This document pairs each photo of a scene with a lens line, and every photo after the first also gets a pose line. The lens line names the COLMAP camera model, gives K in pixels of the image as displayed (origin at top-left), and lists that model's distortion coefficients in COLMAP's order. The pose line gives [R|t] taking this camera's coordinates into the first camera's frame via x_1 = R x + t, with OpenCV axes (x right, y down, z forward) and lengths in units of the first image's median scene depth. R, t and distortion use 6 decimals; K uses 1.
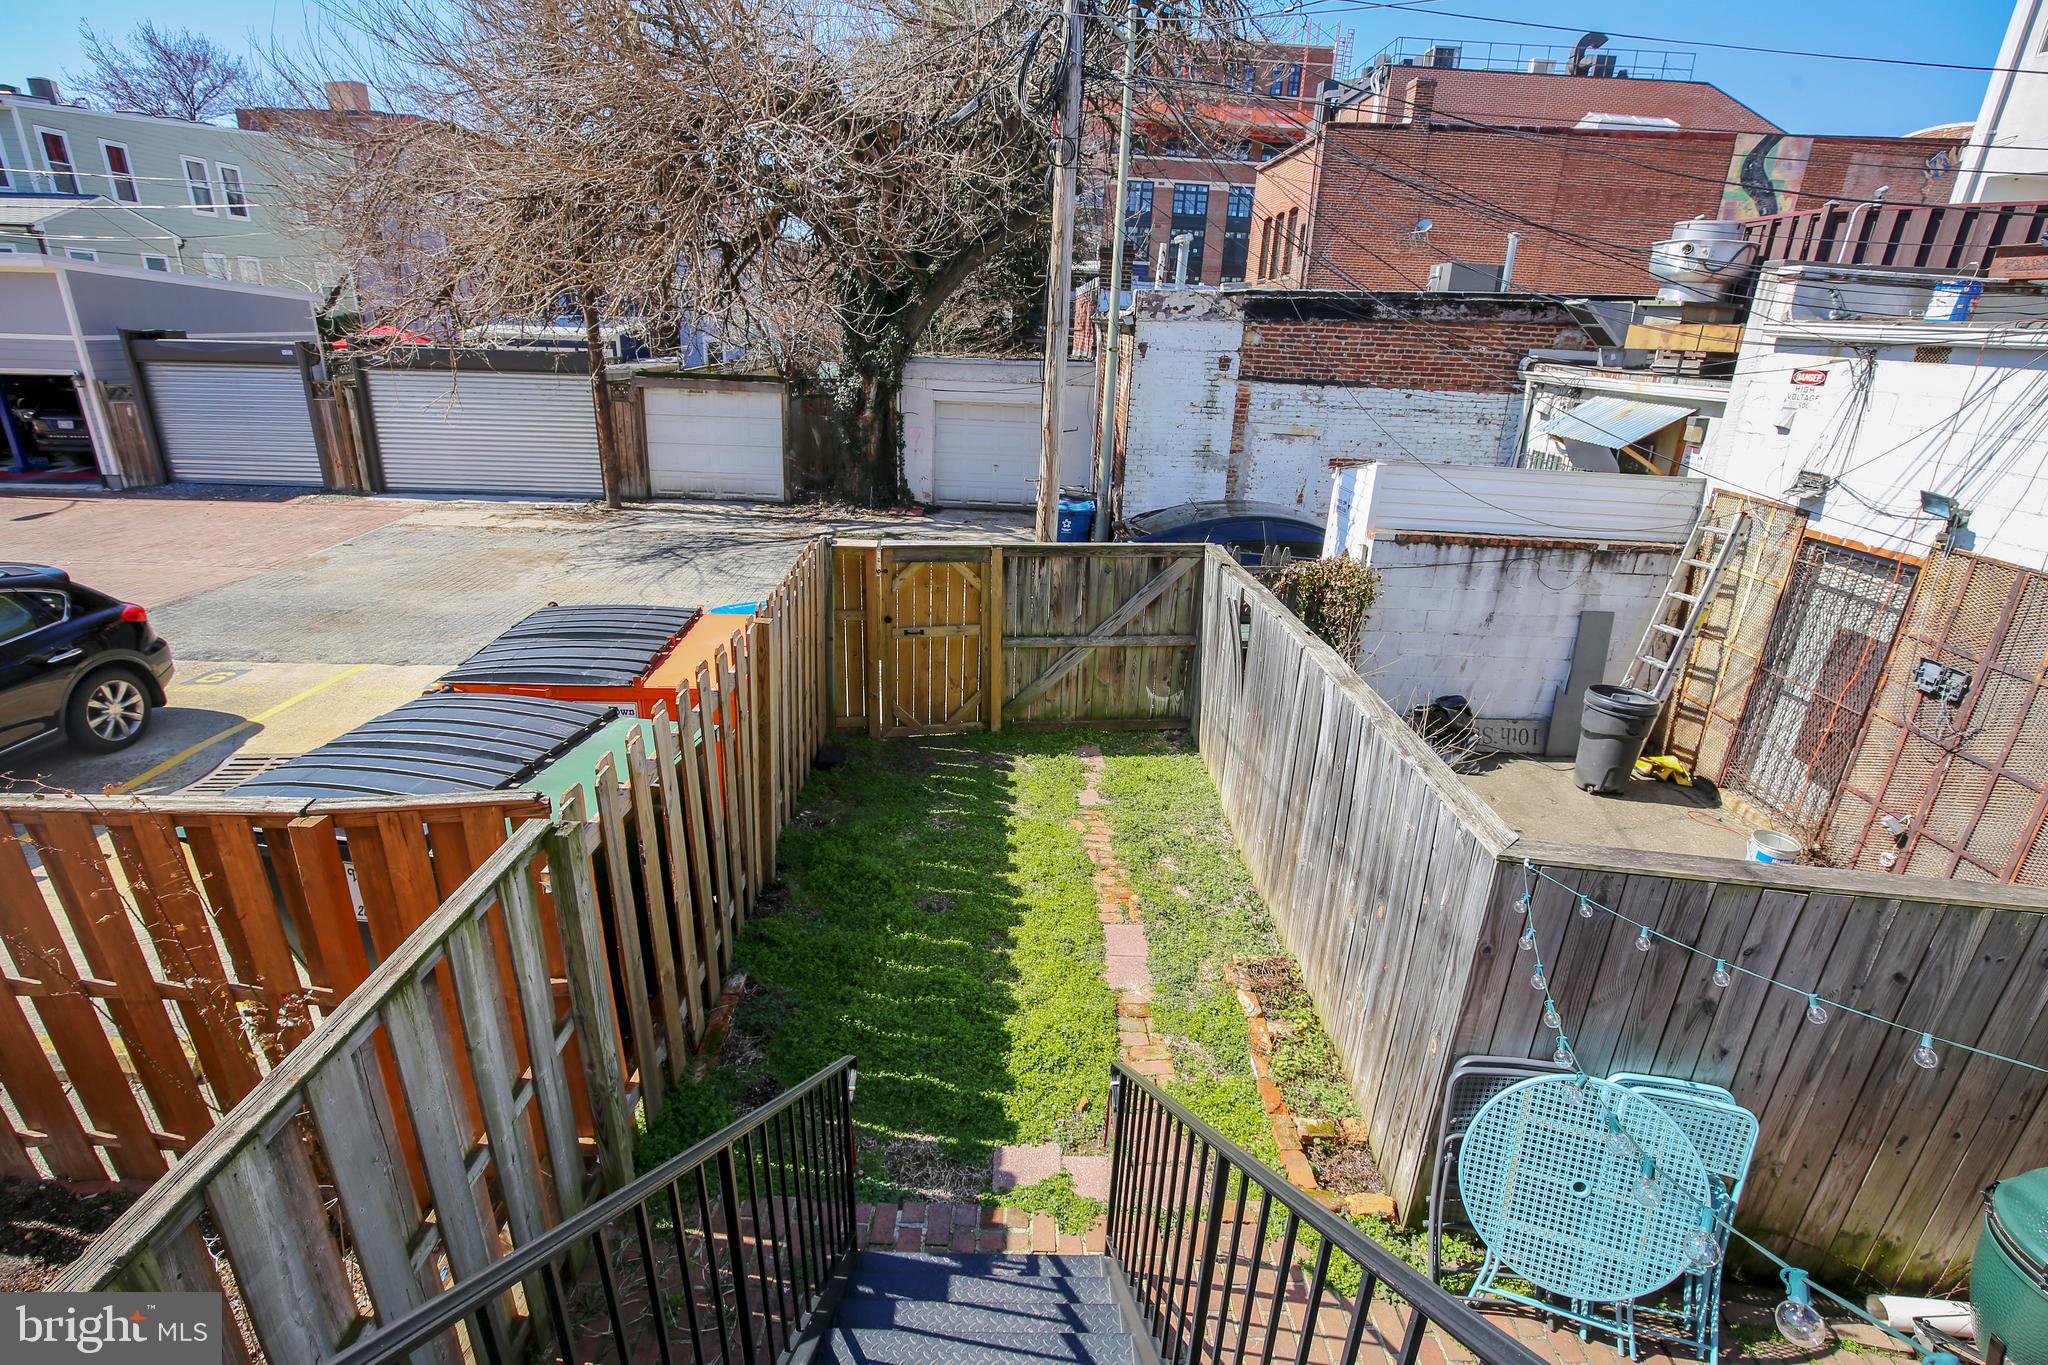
lens RADIAL K [[1029.4, 0, 1017.3], [0, 1029.4, 684.2], [0, 0, 1]] dist [-0.006080, -0.001335]
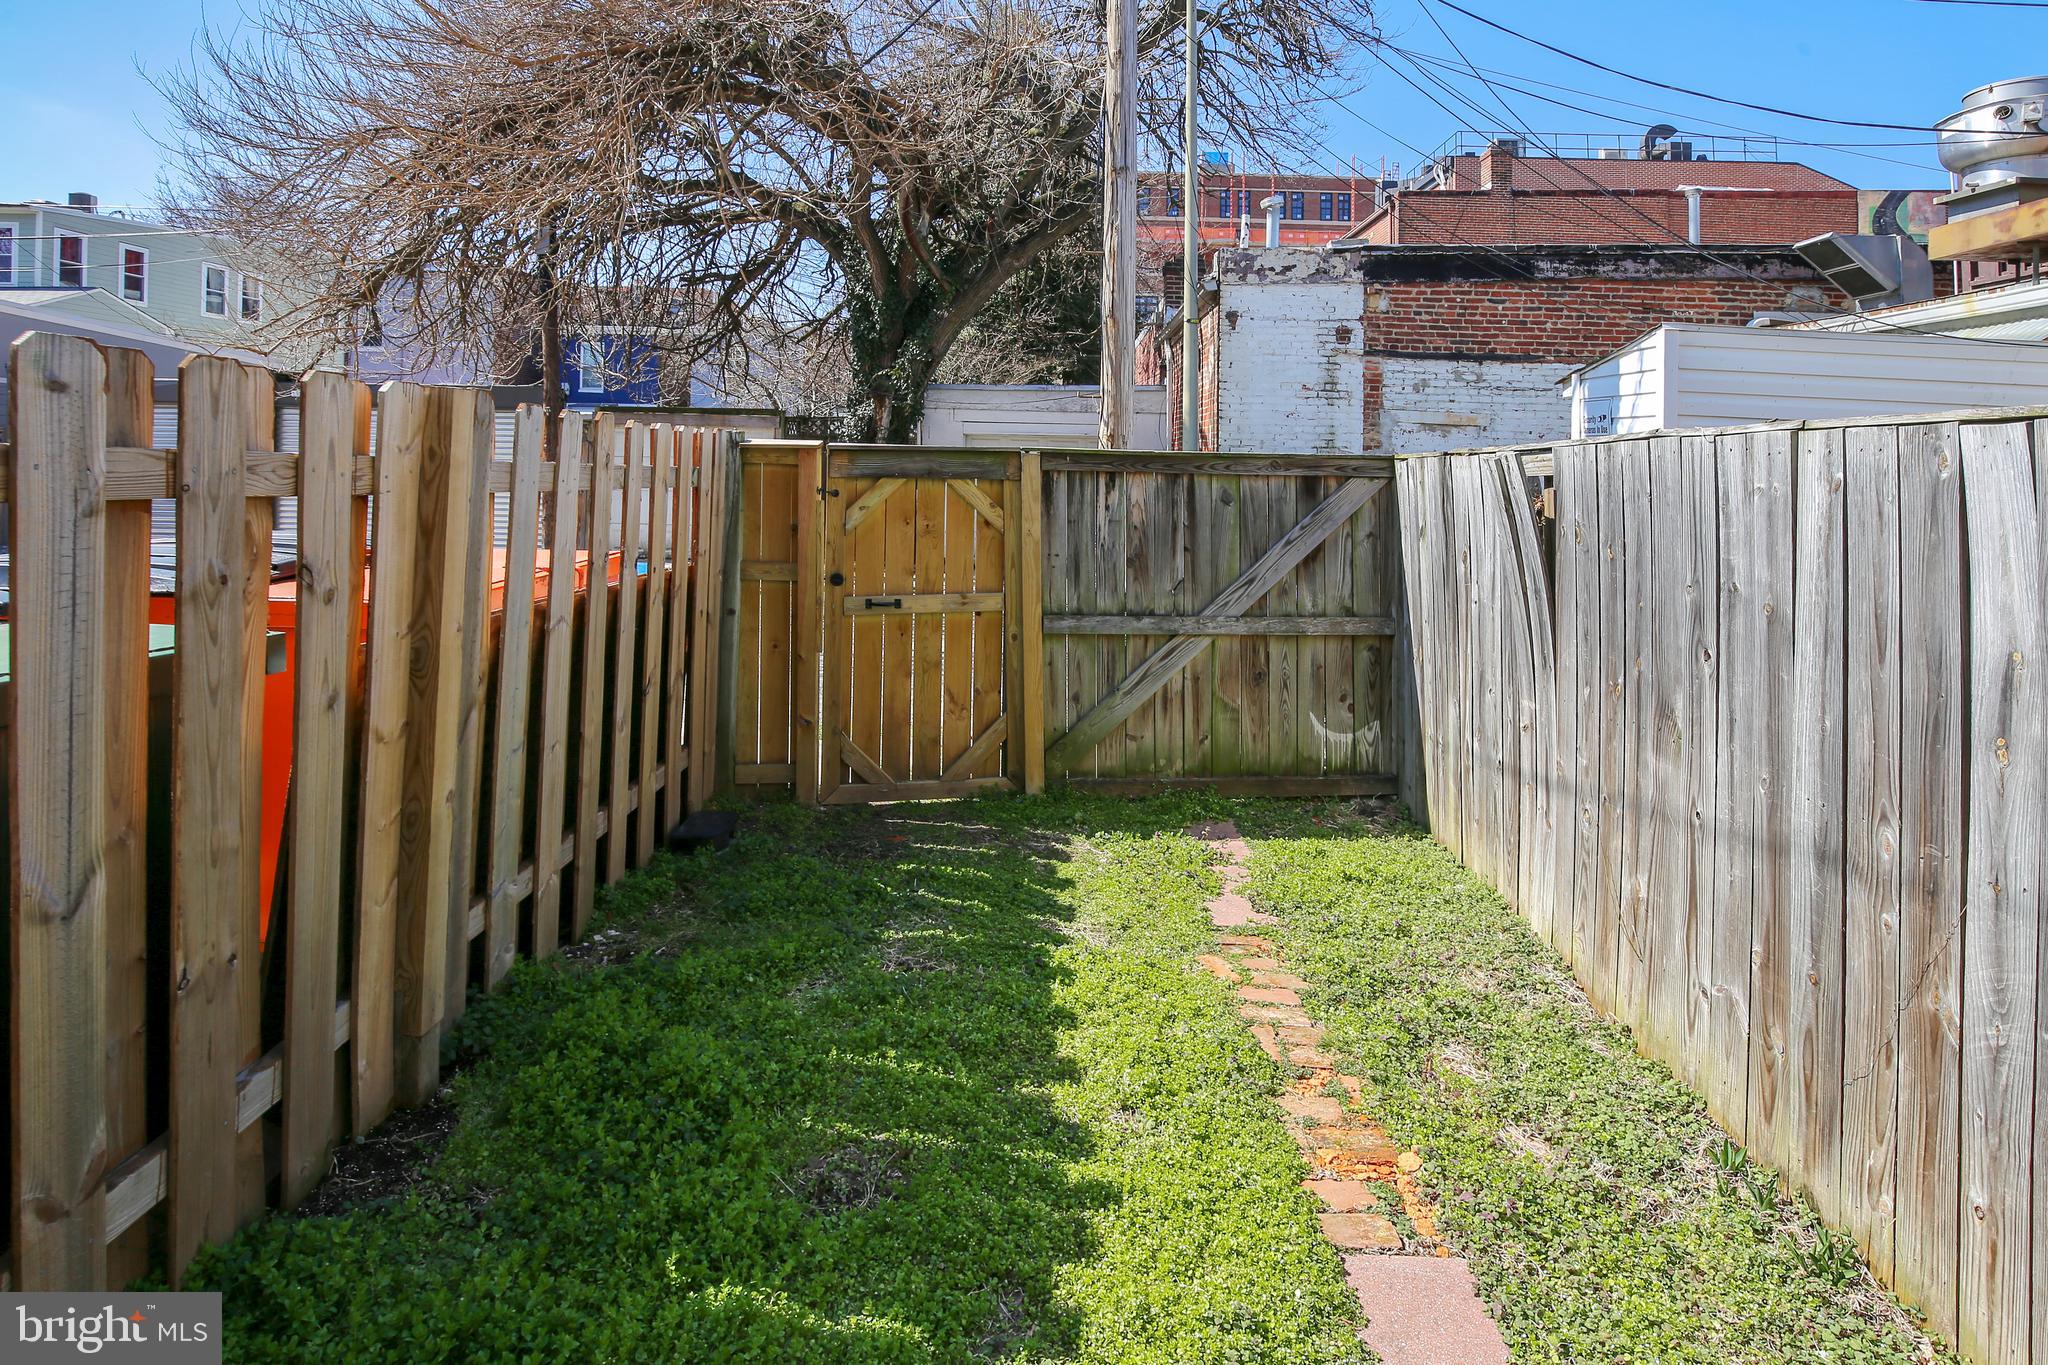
lens RADIAL K [[788.1, 0, 1029.6], [0, 788.1, 667.3], [0, 0, 1]] dist [-0.009725, 0.000195]
pose [[0.997746, -0.025863, -0.061921, 0.003465], [0.003649, 0.942292, -0.334772, 0.120551], [0.067005, 0.333792, 0.940262, 0.600641]]
